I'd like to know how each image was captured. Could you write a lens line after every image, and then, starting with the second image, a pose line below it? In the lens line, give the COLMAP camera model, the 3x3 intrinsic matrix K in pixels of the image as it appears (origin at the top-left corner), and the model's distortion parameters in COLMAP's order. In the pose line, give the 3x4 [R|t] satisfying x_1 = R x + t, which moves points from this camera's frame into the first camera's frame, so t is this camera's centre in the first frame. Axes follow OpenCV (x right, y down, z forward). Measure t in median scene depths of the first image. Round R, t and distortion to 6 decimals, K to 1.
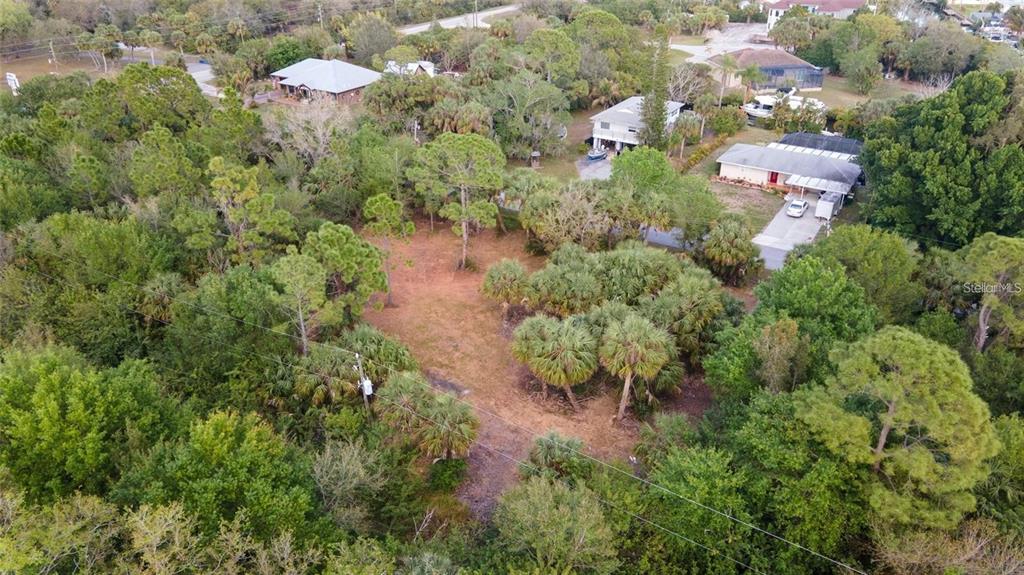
lens RADIAL K [[749.1, 0, 512.0], [0, 749.1, 287.5], [0, 0, 1]] dist [0.039546, 0.002132]
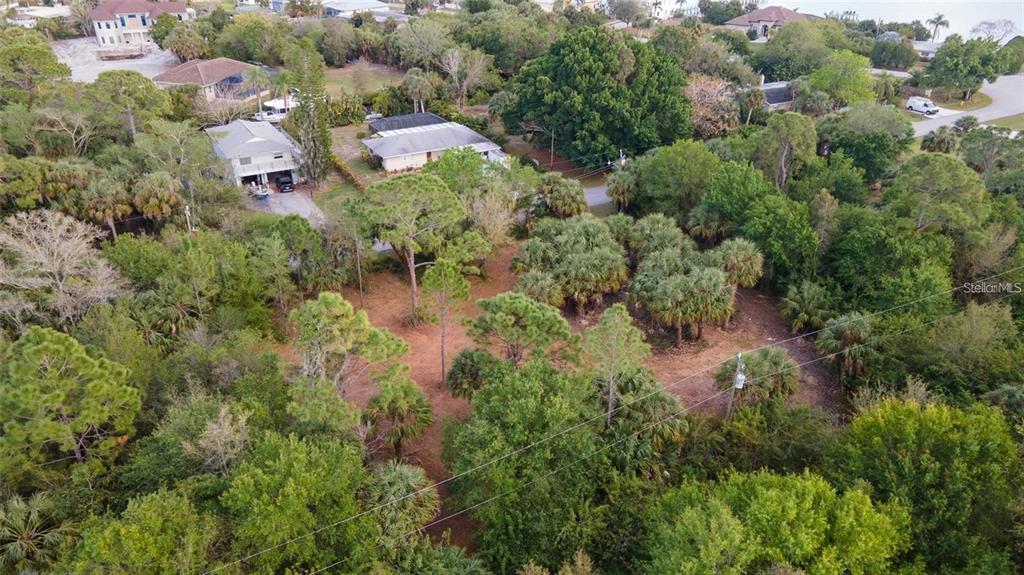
lens RADIAL K [[741.0, 0, 509.9], [0, 741.0, 305.8], [0, 0, 1]] dist [0.002537, 0.049889]
pose [[0.467628, -0.427228, 0.773822, -0.514220], [0.405315, 0.881618, 0.241806, -0.160292], [-0.785521, 0.200566, 0.585431, 0.293931]]
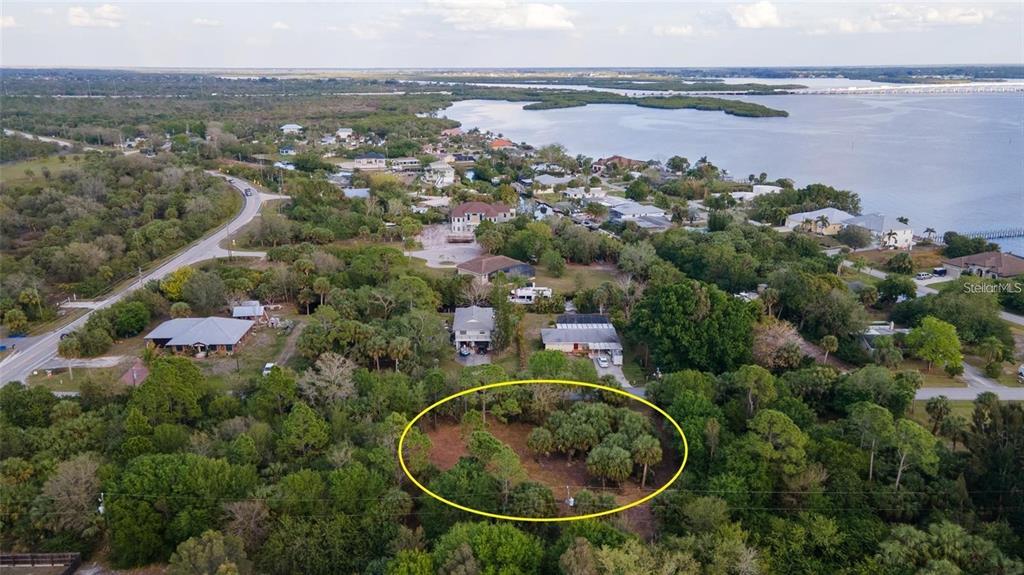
lens RADIAL K [[749.1, 0, 512.0], [0, 749.1, 287.5], [0, 0, 1]] dist [0.039546, 0.002132]
pose [[0.831966, -0.161757, 0.530723, -0.624517], [0.257070, 0.960070, -0.110369, -0.117882], [-0.491678, 0.228256, 0.840328, -0.369298]]
